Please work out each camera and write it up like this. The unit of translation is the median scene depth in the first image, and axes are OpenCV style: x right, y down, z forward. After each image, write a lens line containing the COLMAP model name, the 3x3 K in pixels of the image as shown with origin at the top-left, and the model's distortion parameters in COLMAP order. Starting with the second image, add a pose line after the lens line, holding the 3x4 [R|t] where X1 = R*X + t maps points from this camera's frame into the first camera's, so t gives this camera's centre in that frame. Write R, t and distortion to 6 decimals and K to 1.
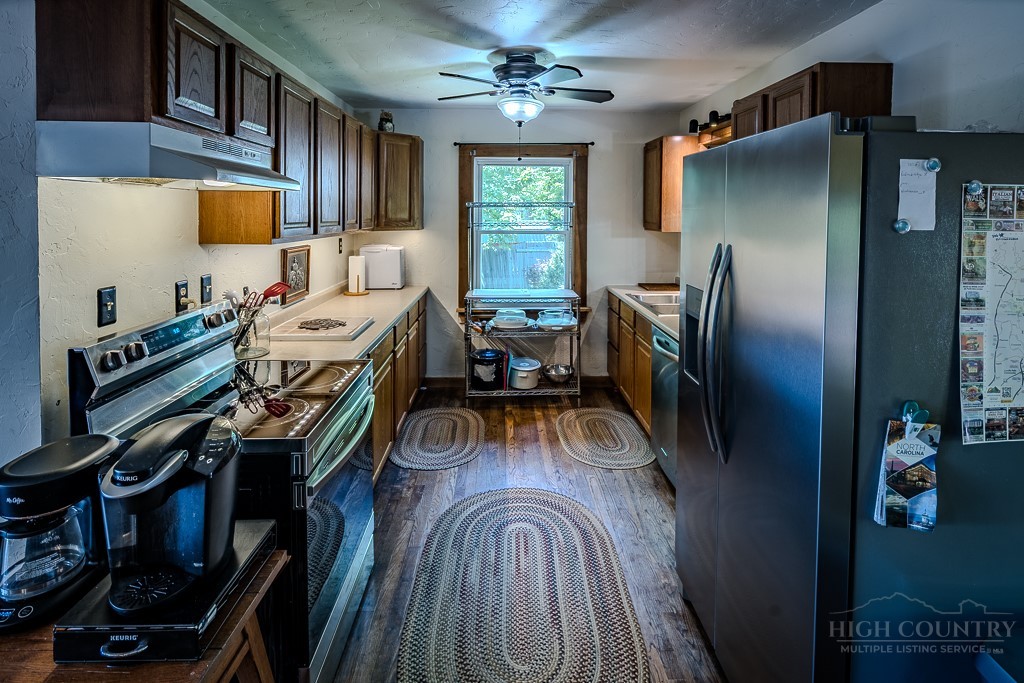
lens RADIAL K [[511.0, 0, 512.6], [0, 511.0, 196.1], [0, 0, 1]] dist [-0.000001, -0.002260]
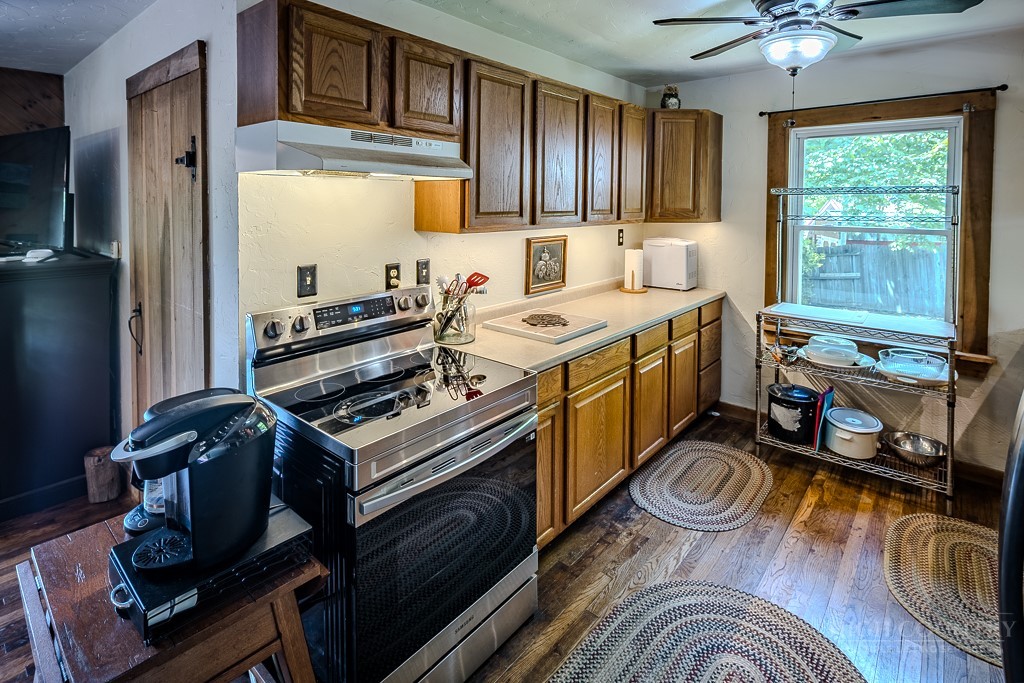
lens RADIAL K [[511.0, 0, 512.6], [0, 511.0, 196.1], [0, 0, 1]] dist [-0.000001, -0.002260]
pose [[0.742498, -0.006834, -0.669813, 0.154723], [0.020865, 0.999699, 0.012930, 0.006588], [0.669523, -0.023576, 0.742417, 0.194914]]
